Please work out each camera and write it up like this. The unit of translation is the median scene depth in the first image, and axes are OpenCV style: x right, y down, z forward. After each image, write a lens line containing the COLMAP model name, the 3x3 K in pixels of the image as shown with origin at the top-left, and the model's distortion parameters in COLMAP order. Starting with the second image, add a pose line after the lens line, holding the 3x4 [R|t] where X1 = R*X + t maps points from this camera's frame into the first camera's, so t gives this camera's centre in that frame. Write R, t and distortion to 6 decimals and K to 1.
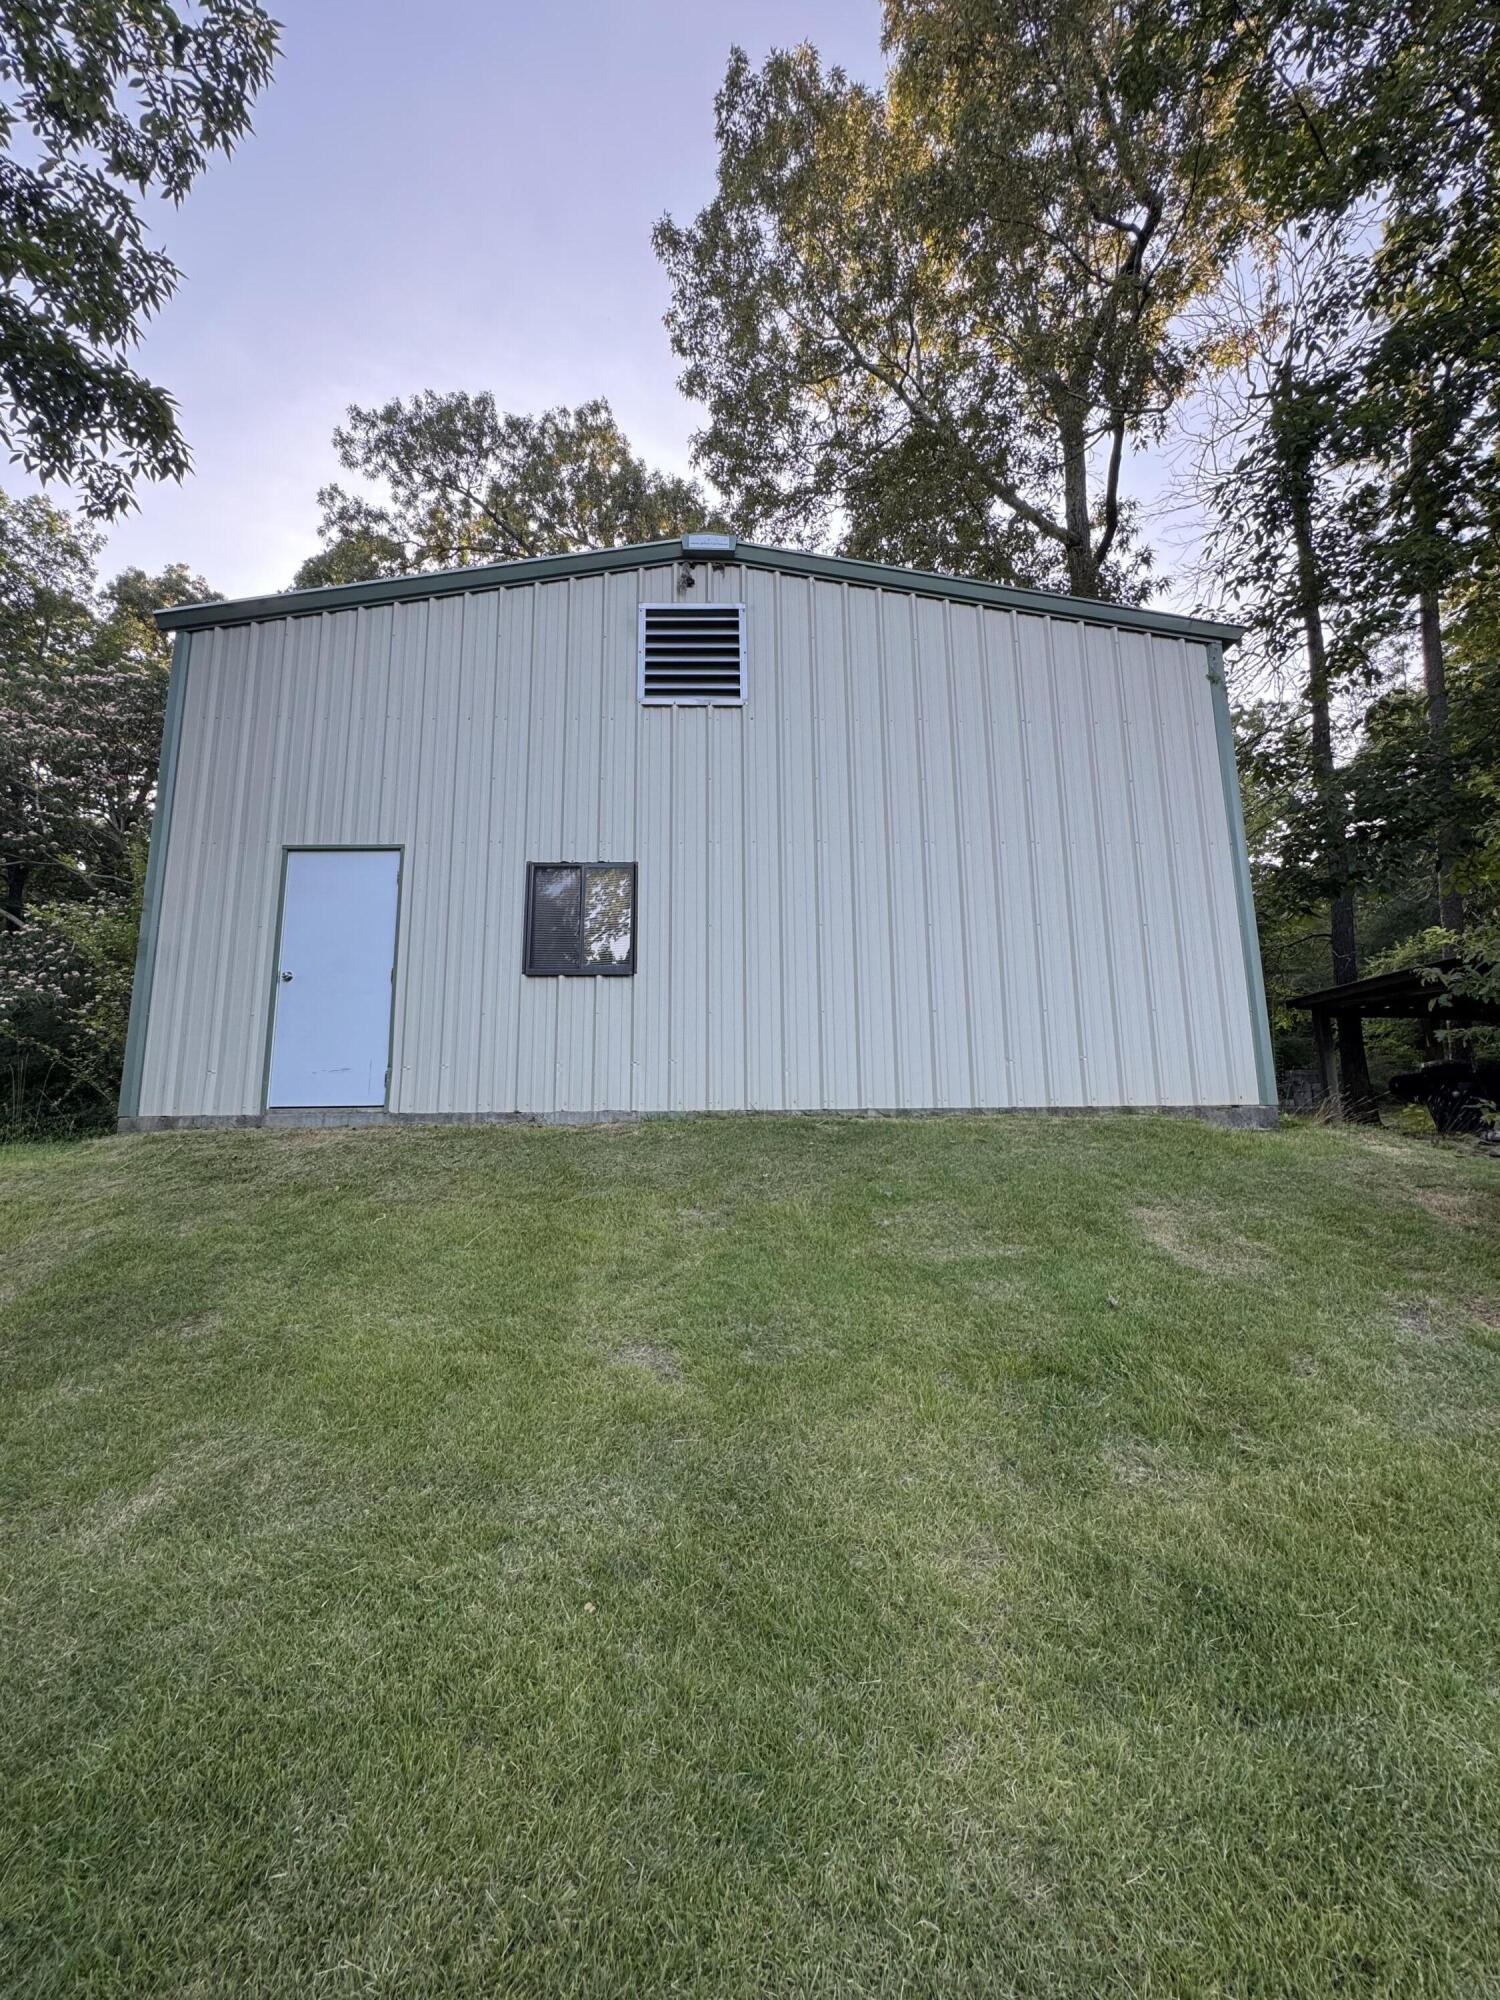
lens RADIAL K [[806.2, 0, 693.0], [0, 806.2, 961.8], [0, 0, 1]] dist [0.006293, 0.000791]
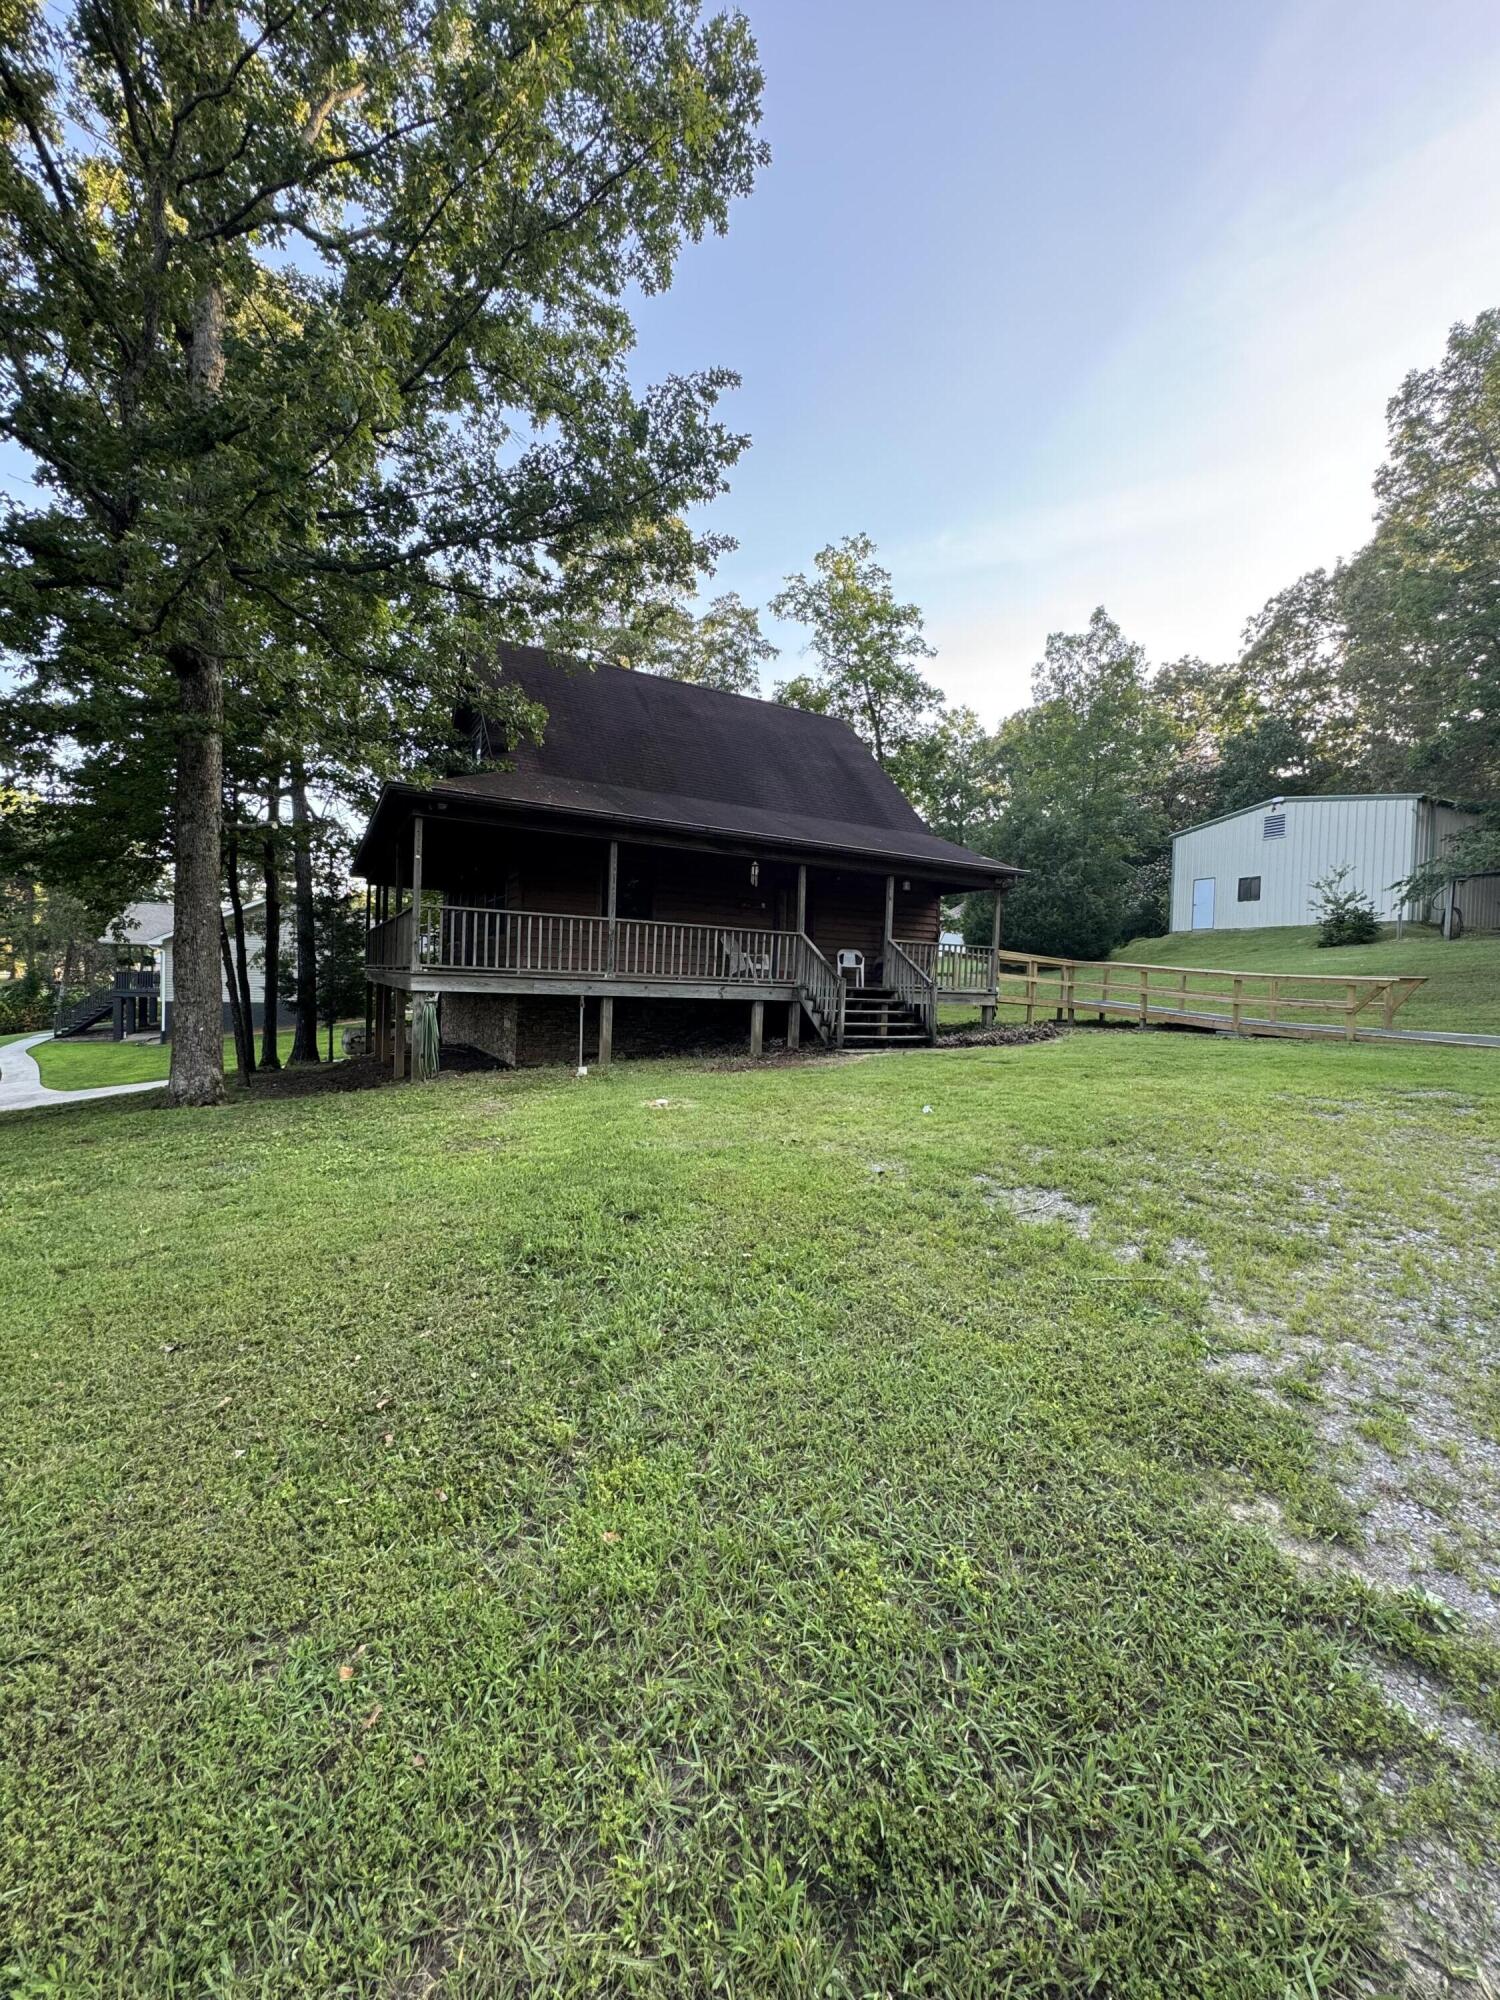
lens RADIAL K [[802.1, 0, 747.8], [0, 802.1, 997.8], [0, 0, 1]] dist [0.008708, -0.000401]
pose [[0.427525, 0.031059, -0.903470, 2.969405], [0.166291, 0.979653, 0.112368, -0.458983], [0.888577, -0.198279, 0.413661, -3.844110]]
